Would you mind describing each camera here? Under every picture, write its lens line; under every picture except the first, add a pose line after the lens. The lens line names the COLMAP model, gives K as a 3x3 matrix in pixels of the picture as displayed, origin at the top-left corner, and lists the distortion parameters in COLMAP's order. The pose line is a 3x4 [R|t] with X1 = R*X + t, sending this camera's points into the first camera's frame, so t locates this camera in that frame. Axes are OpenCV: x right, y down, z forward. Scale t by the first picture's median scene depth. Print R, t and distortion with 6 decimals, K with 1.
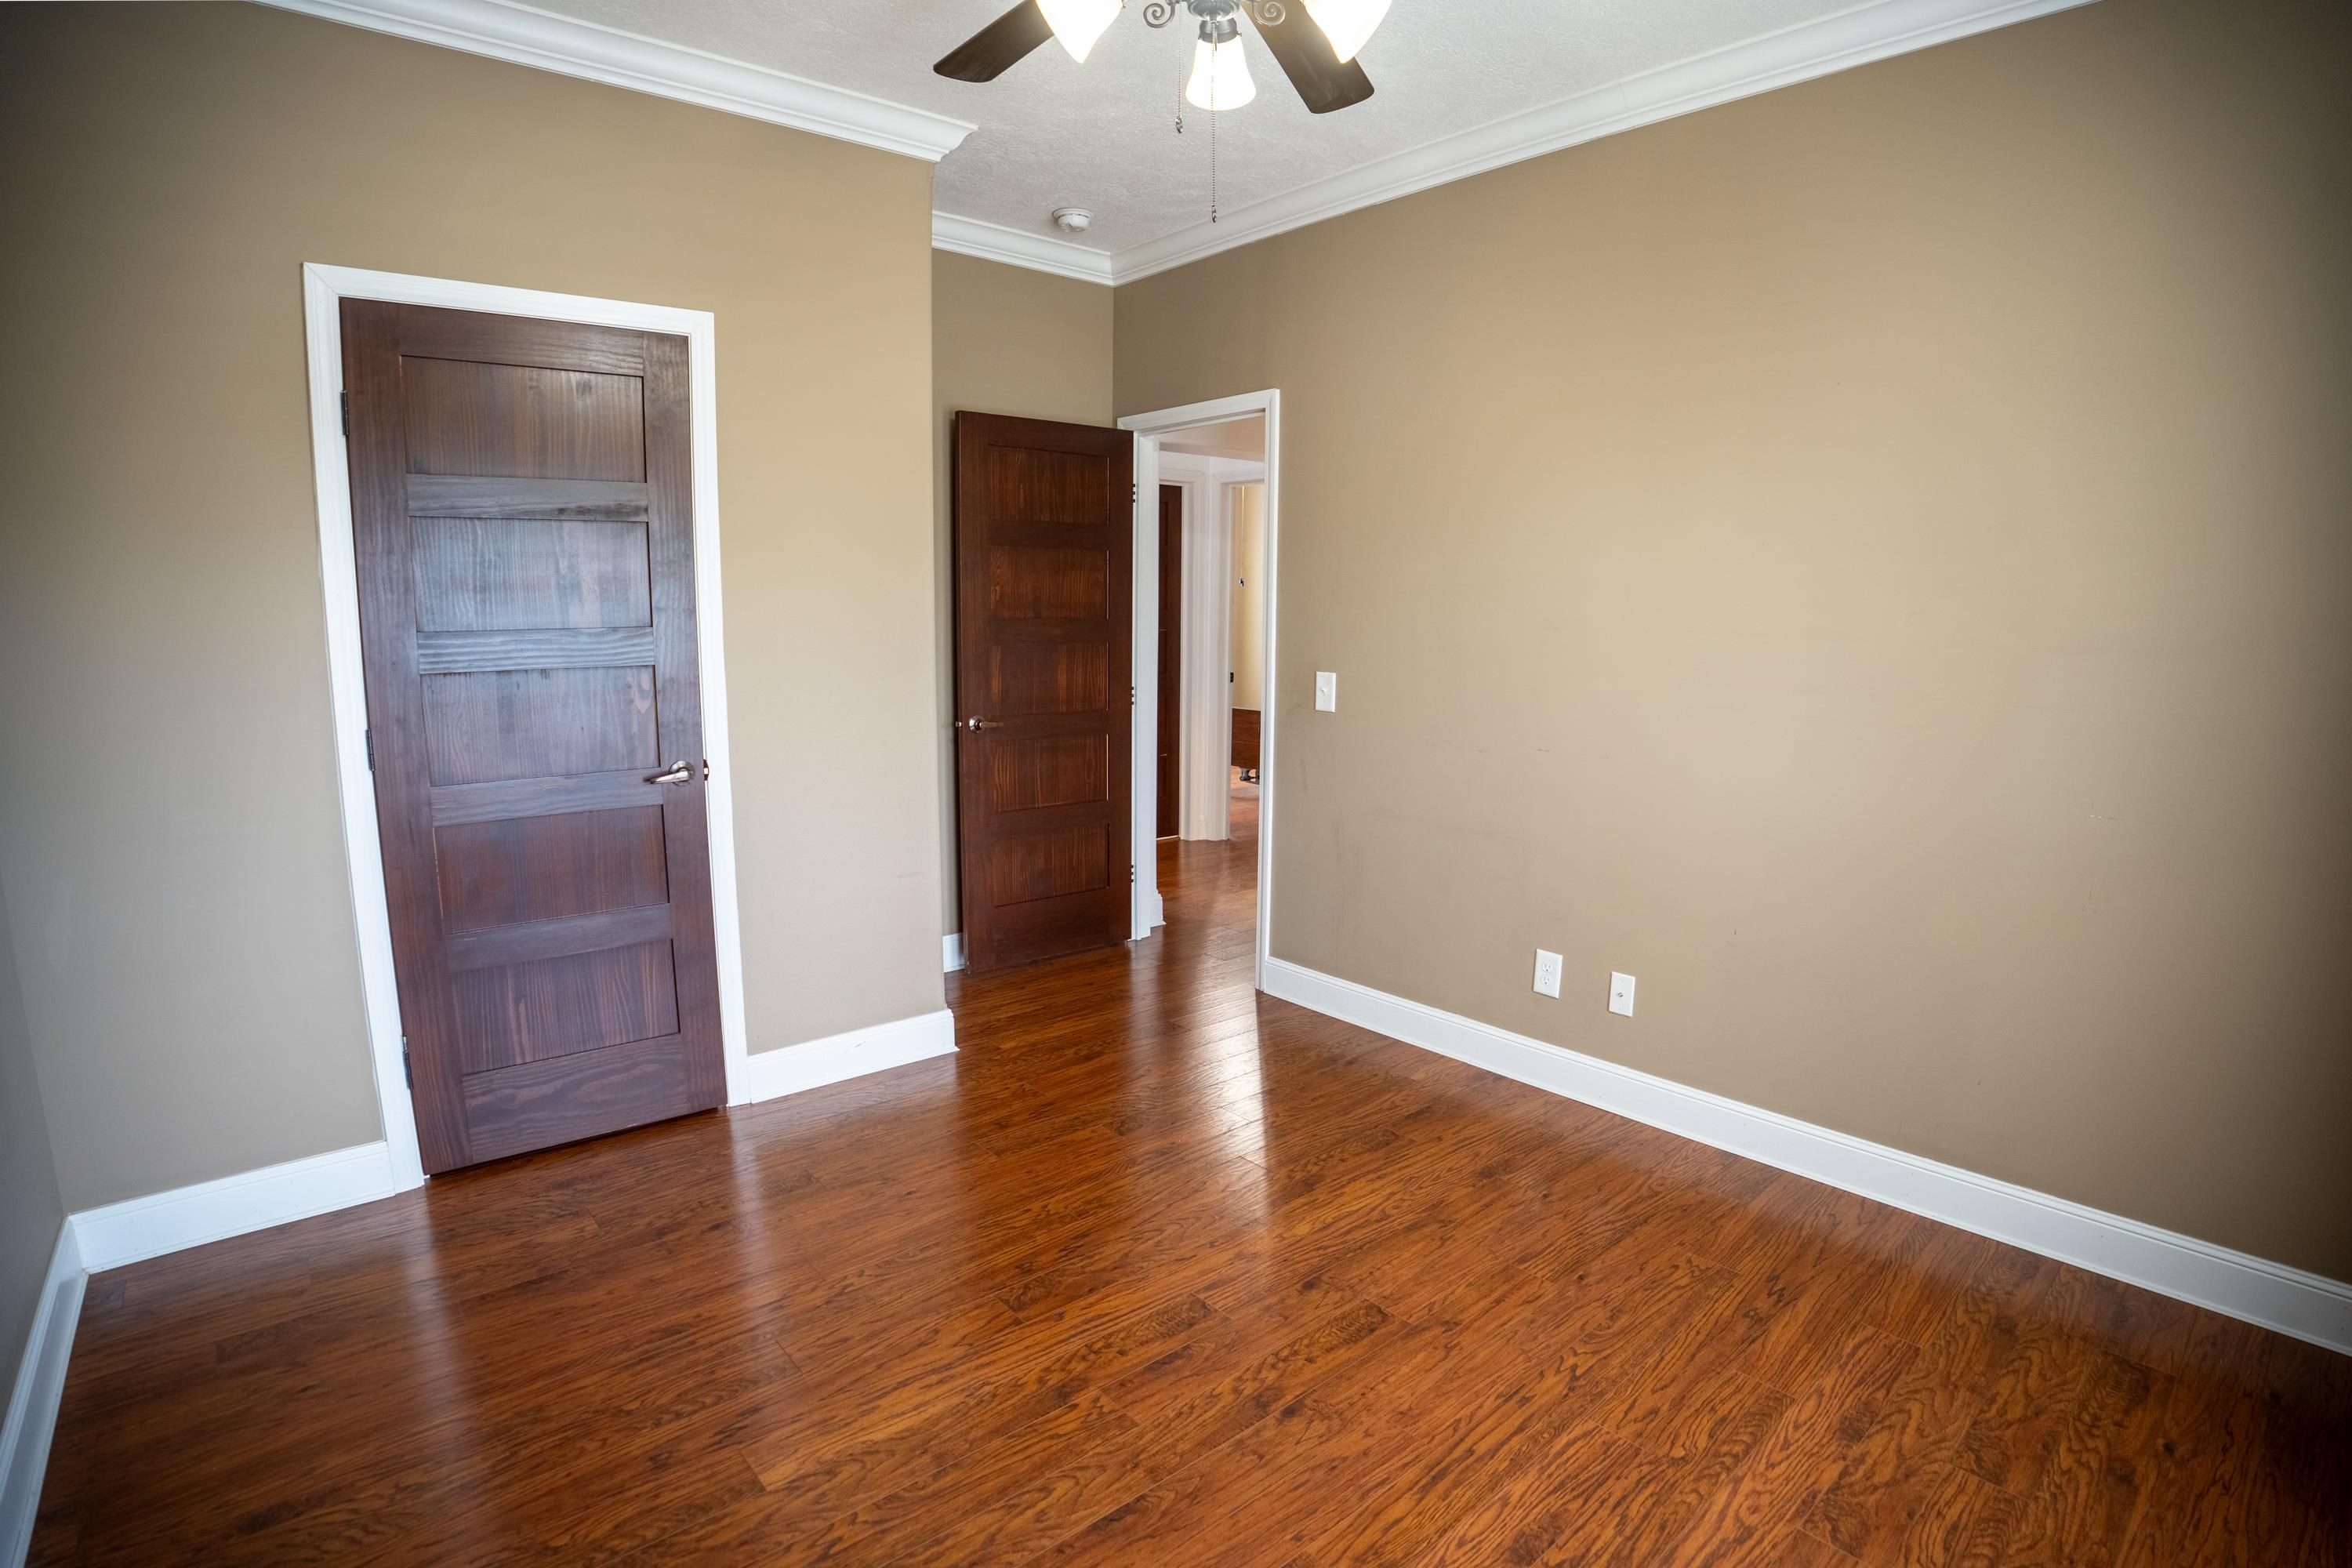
lens RADIAL K [[1140.0, 0, 1179.8], [0, 1140.0, 786.1], [0, 0, 1]] dist [-0.054862, 0.002302]
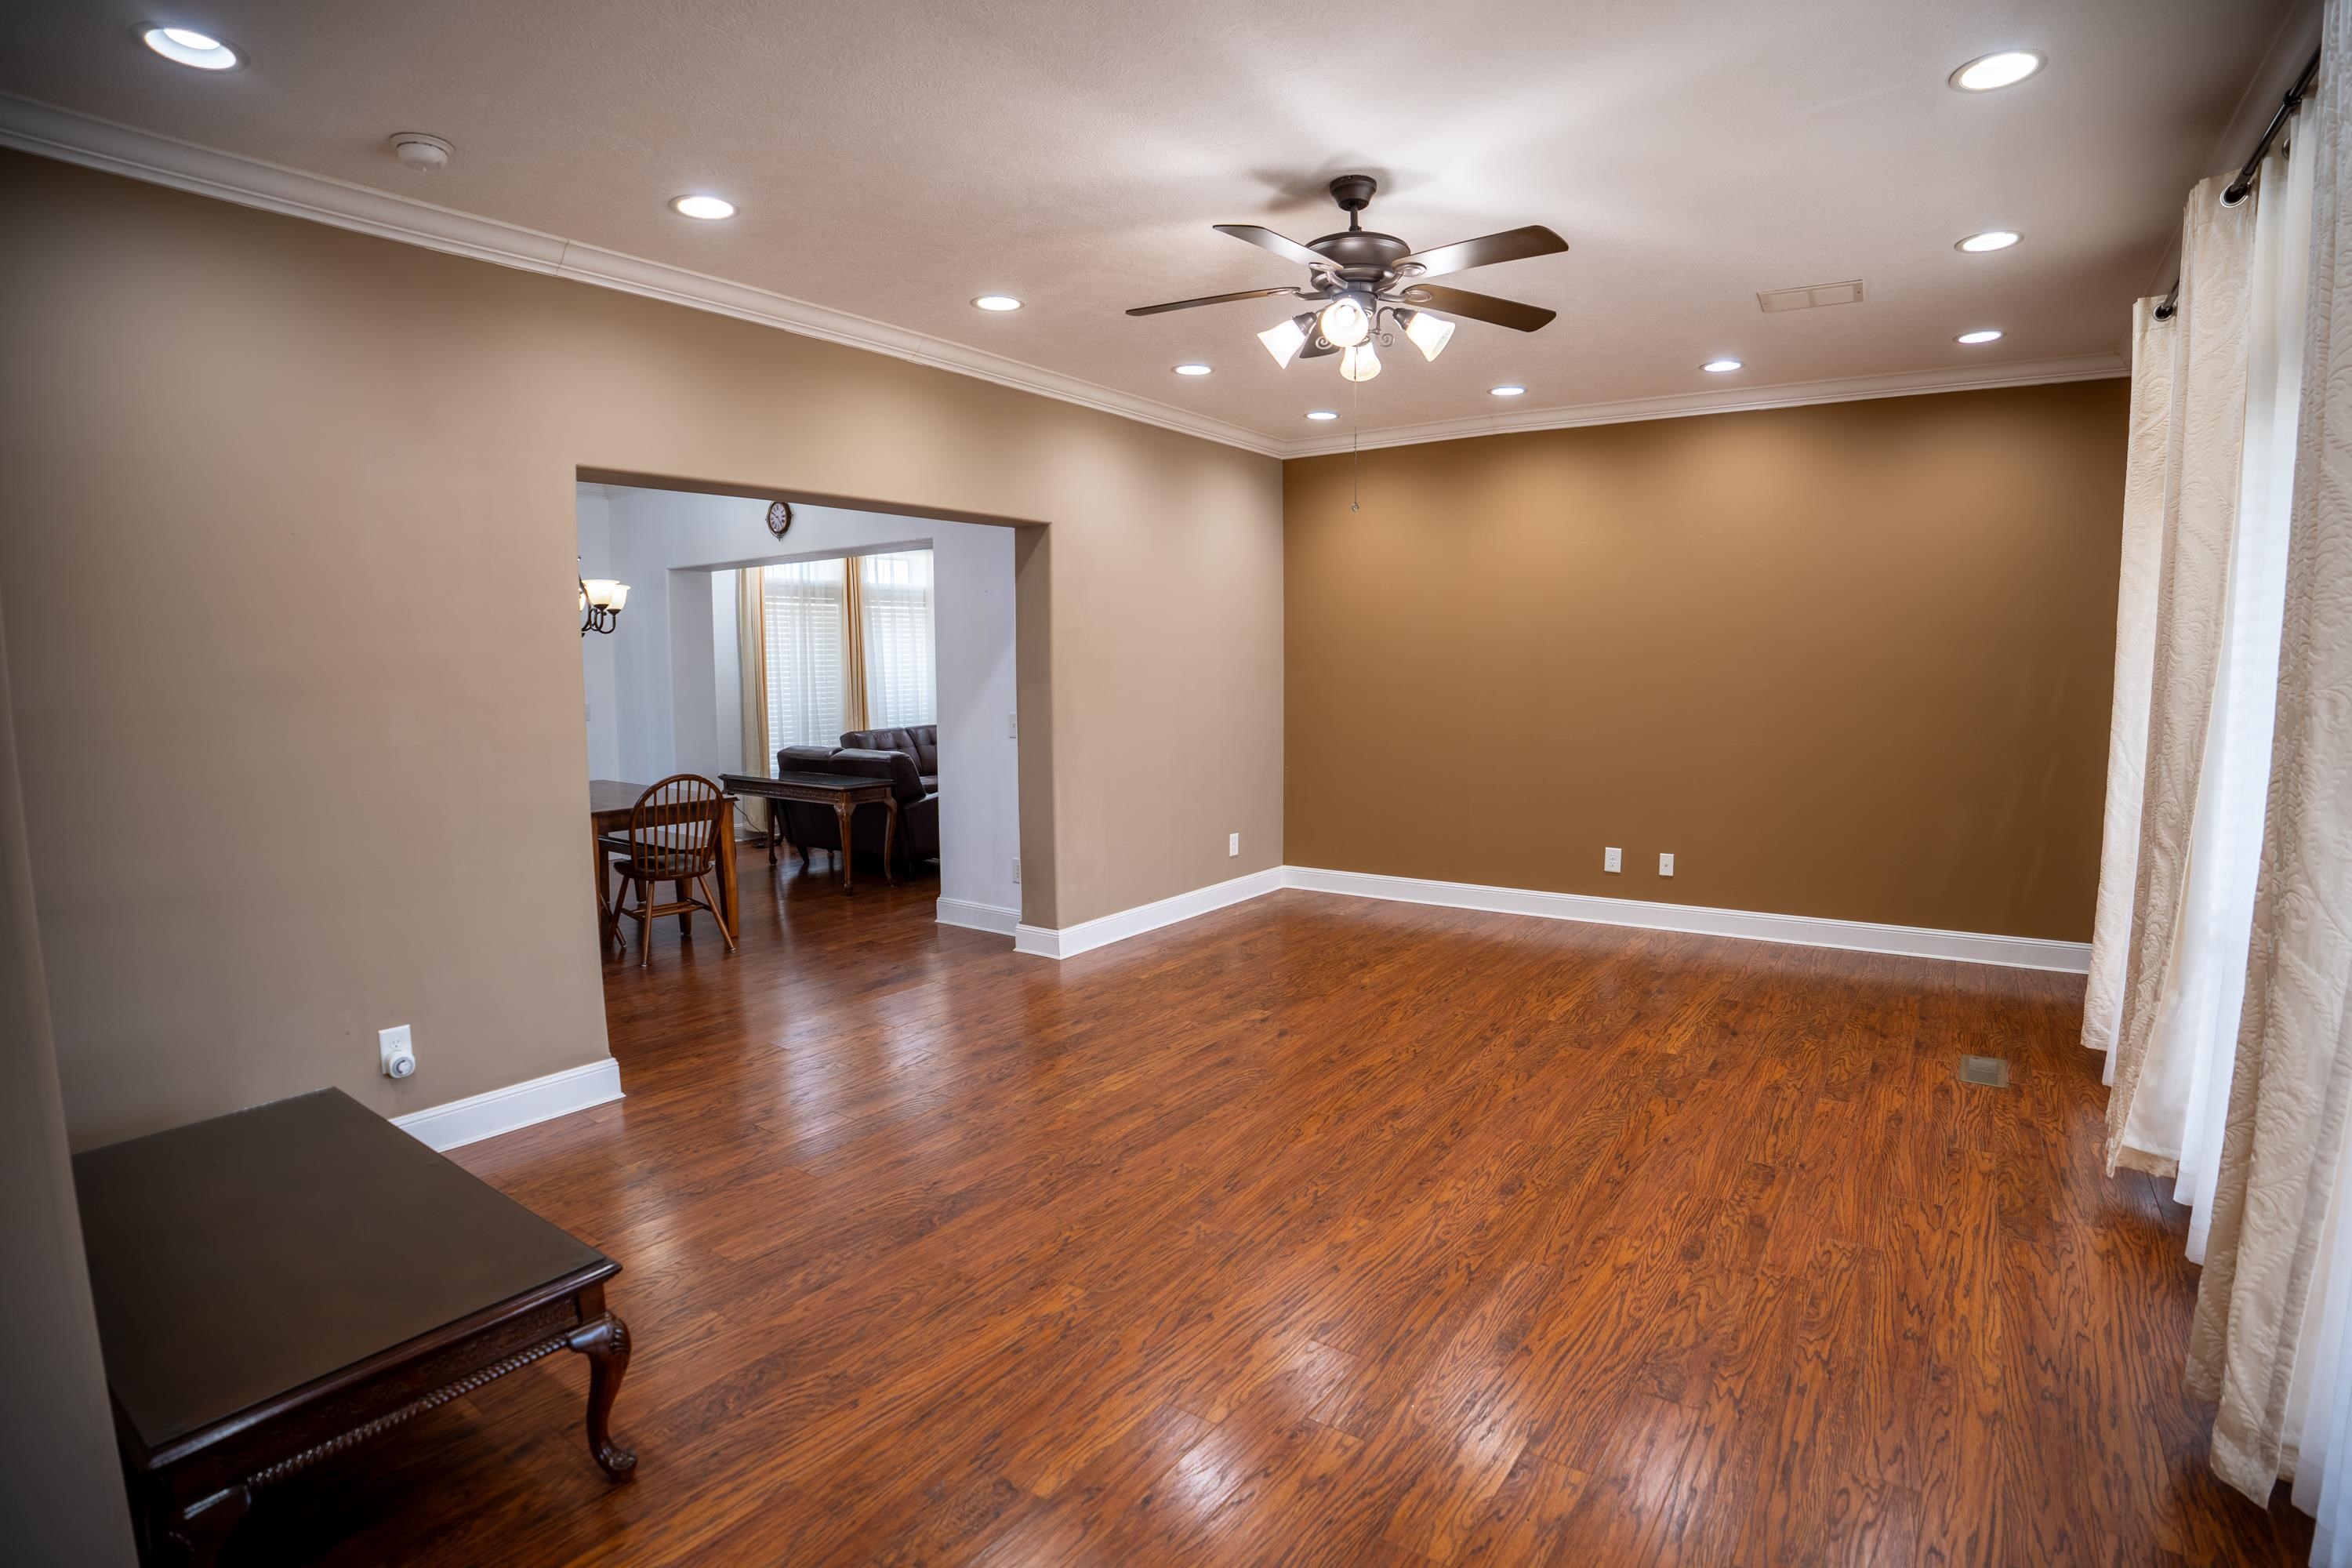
lens RADIAL K [[1140.0, 0, 1166.0], [0, 1140.0, 777.3], [0, 0, 1]] dist [-0.054862, 0.002302]
pose [[0.976078, -0.047133, 0.212250, -0.192215], [0.059517, 0.996854, -0.052339, 0.019106], [-0.209115, 0.063720, 0.975813, -0.169970]]
